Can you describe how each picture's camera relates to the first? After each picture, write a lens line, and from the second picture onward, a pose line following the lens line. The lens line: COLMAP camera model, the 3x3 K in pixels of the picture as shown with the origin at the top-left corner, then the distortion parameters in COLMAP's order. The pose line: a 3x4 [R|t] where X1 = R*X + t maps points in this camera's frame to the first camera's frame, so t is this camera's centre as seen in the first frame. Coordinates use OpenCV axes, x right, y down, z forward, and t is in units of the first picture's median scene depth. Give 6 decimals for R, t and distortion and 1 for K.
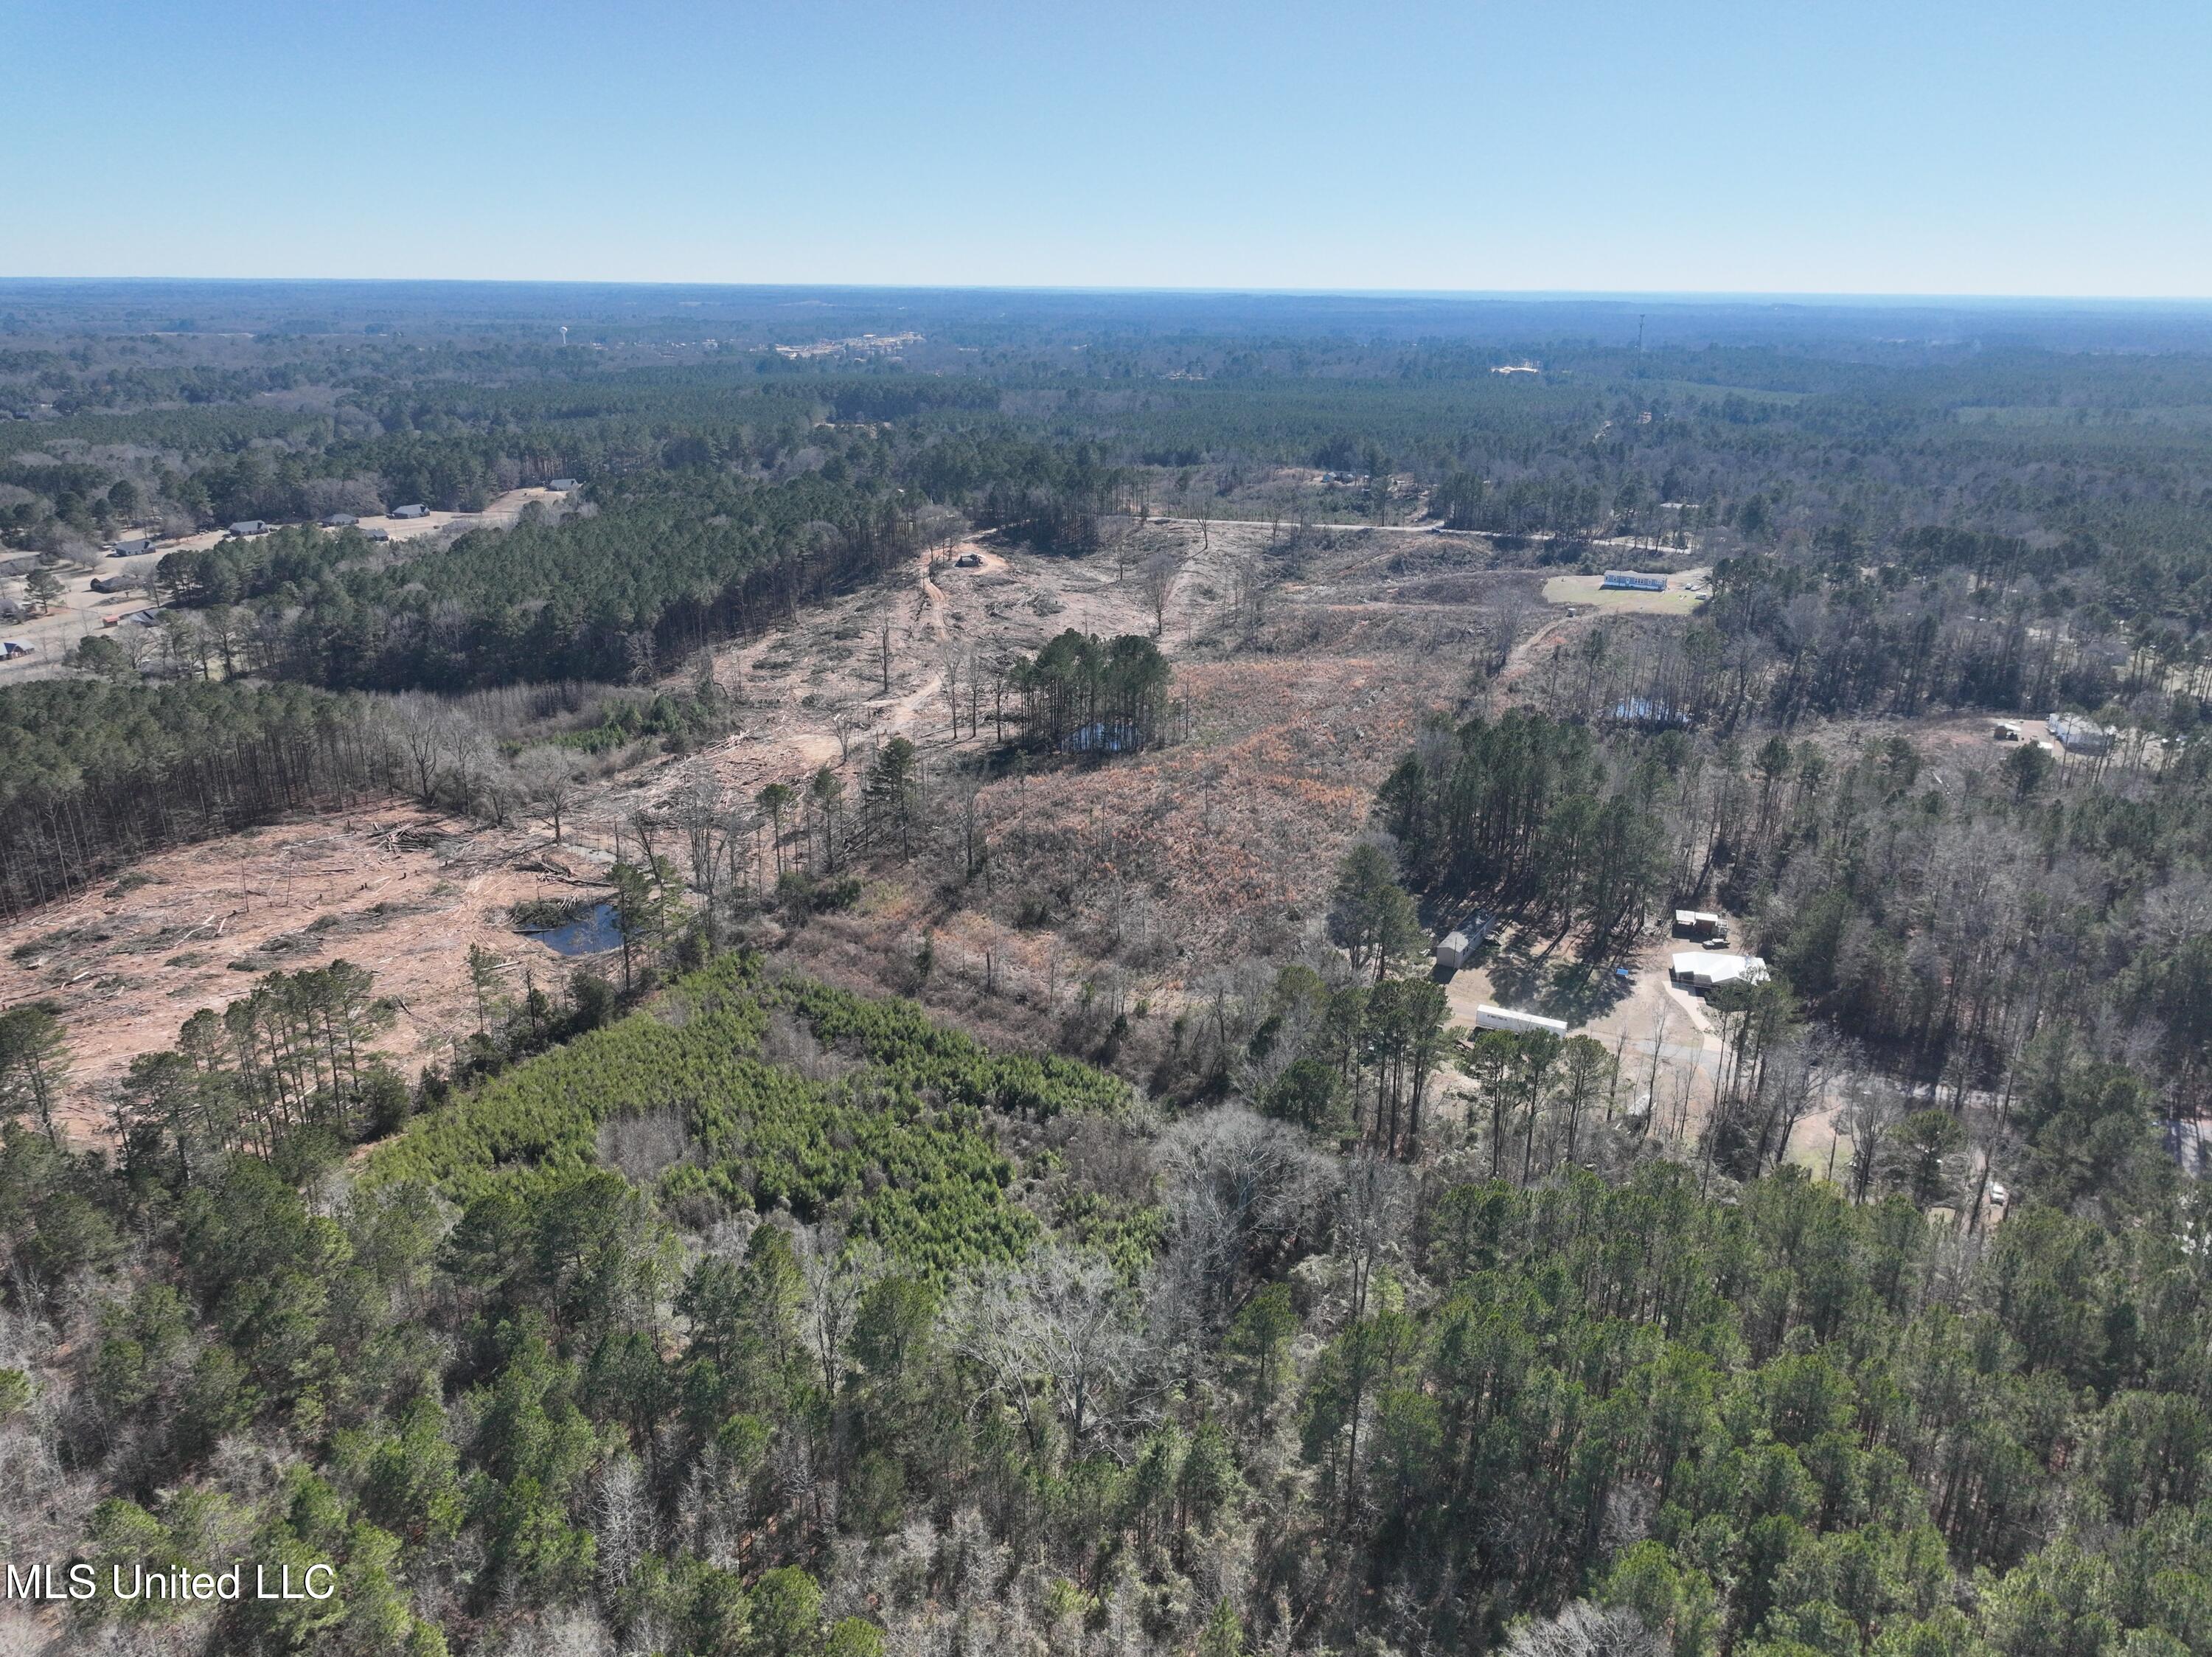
lens RADIAL K [[1551.7, 0, 1112.8], [0, 1551.7, 828.3], [0, 0, 1]] dist [0.001051, -0.001523]
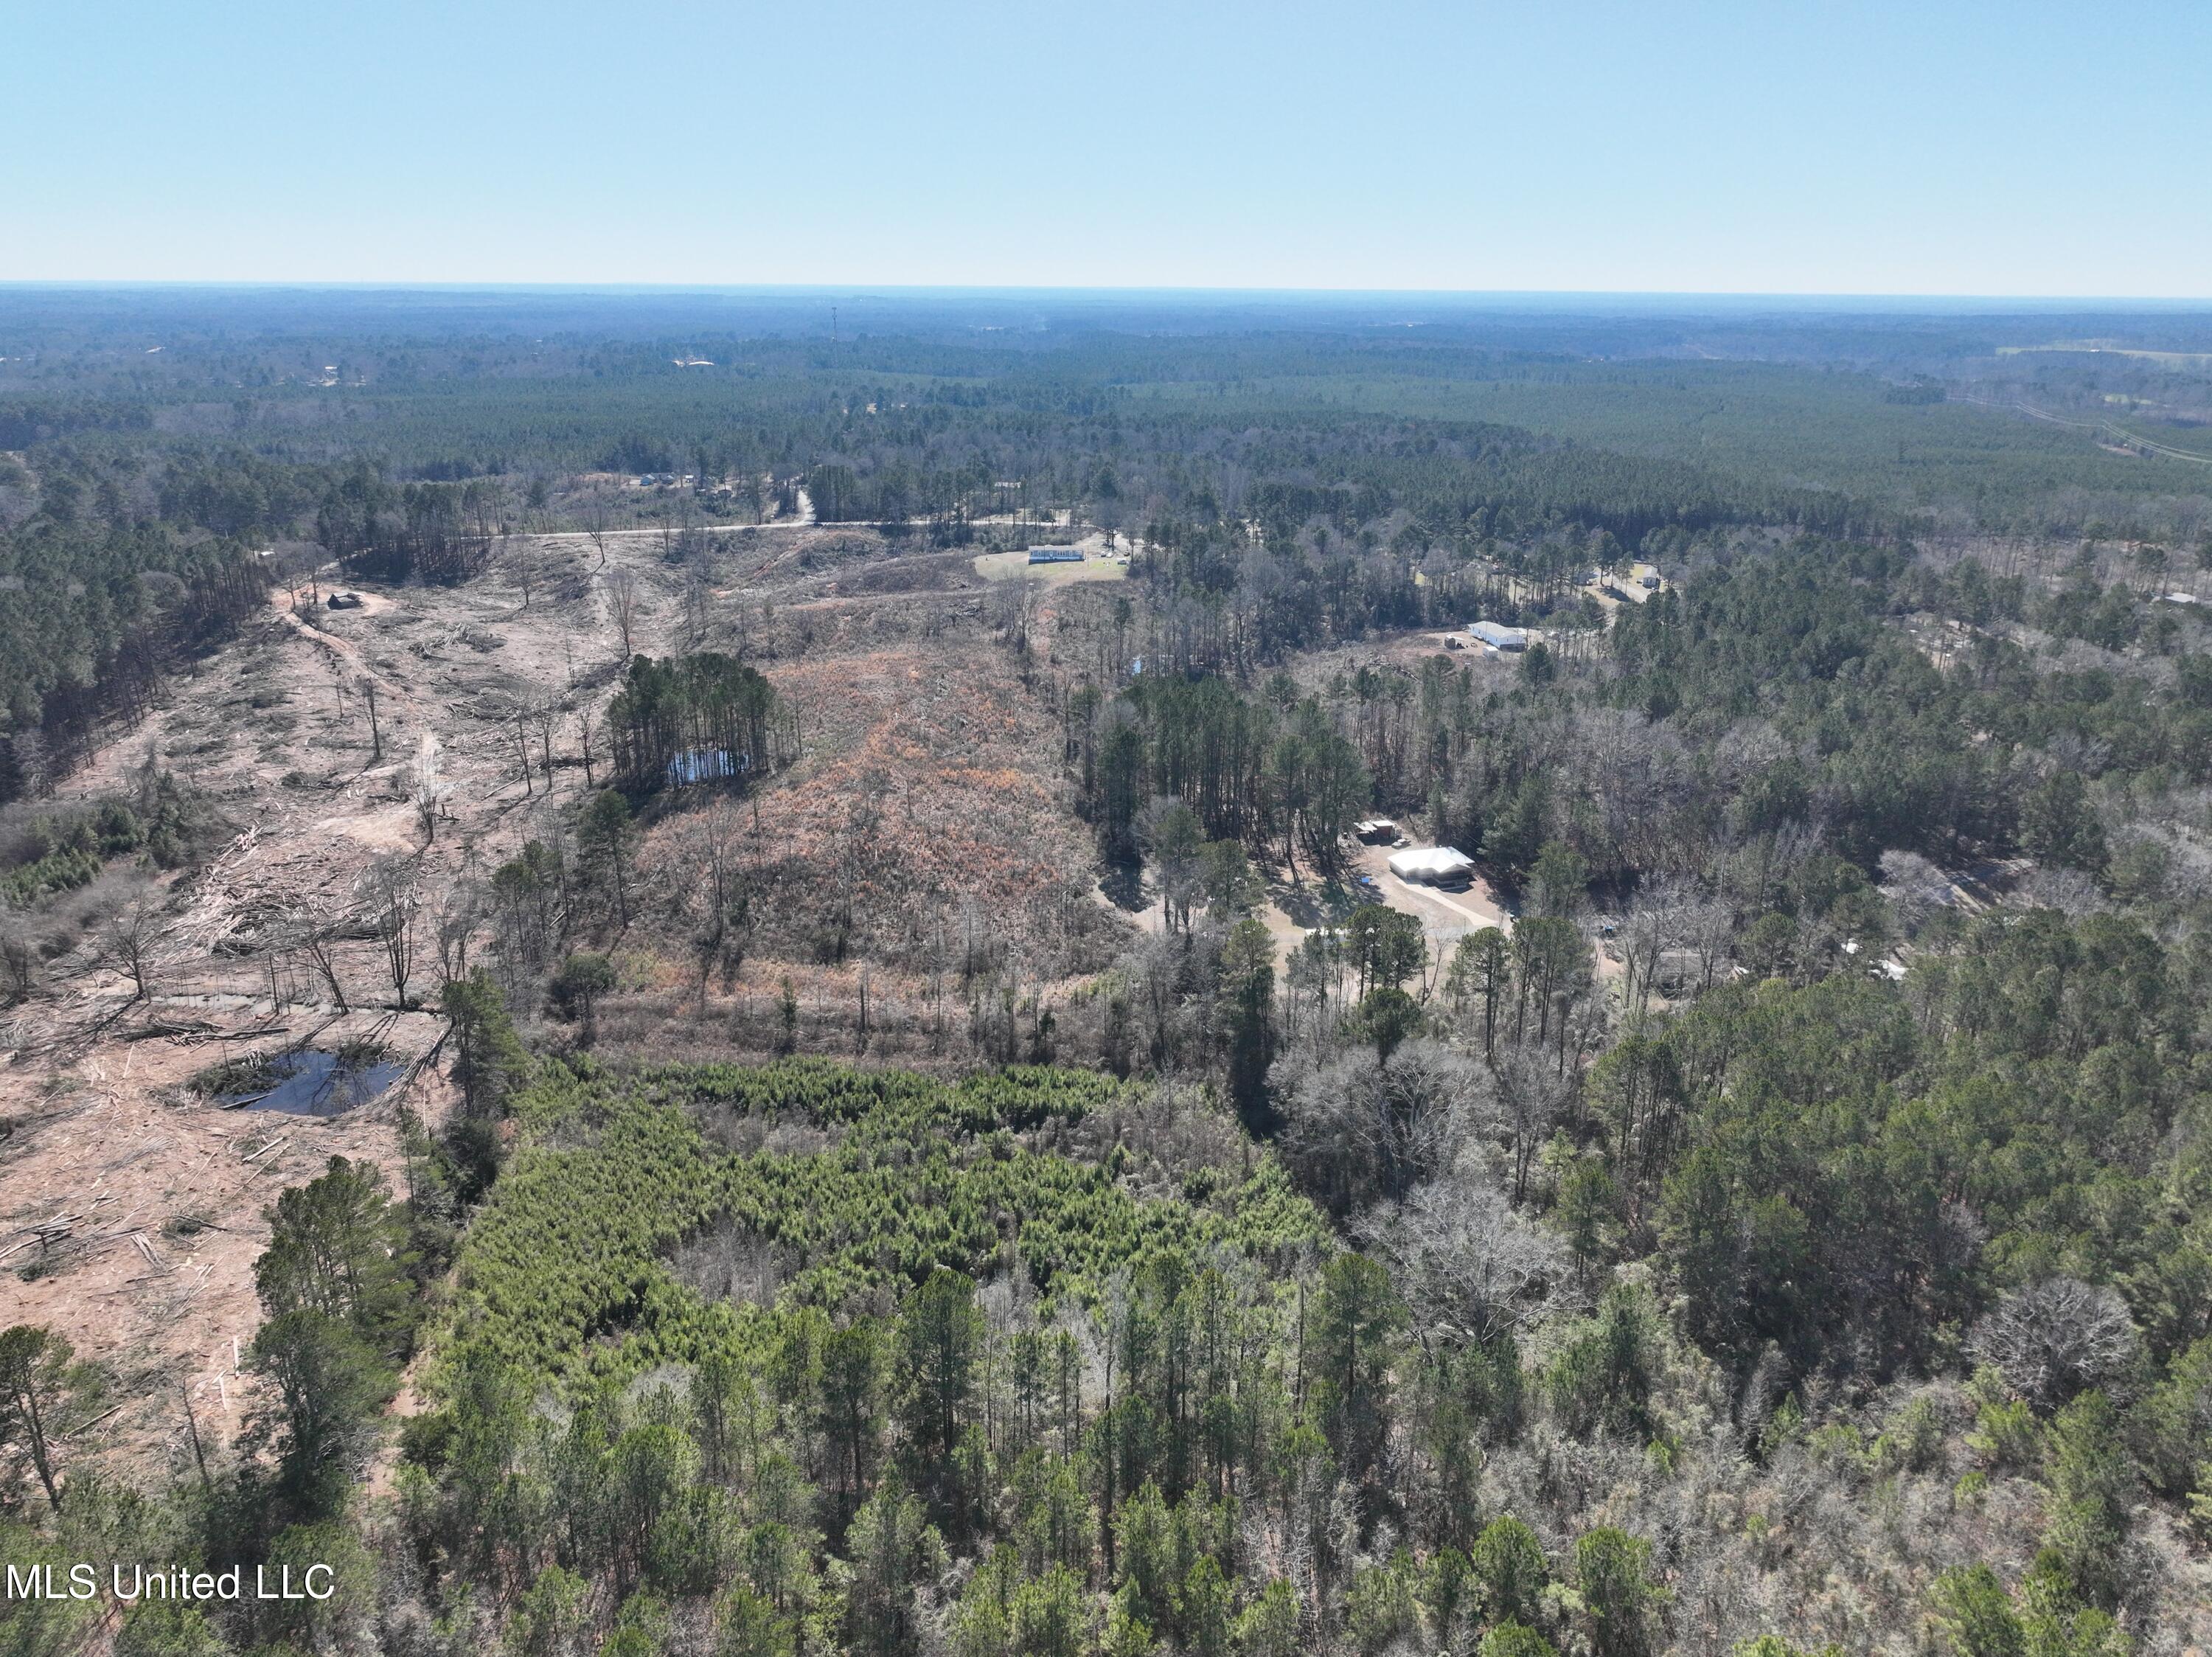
lens RADIAL K [[1551.7, 0, 1112.8], [0, 1551.7, 828.3], [0, 0, 1]] dist [0.001051, -0.001523]
pose [[0.850331, -0.177670, 0.495350, -0.204792], [0.175623, 0.983128, 0.051145, -0.019171], [-0.496079, 0.043504, 0.867187, 0.047362]]
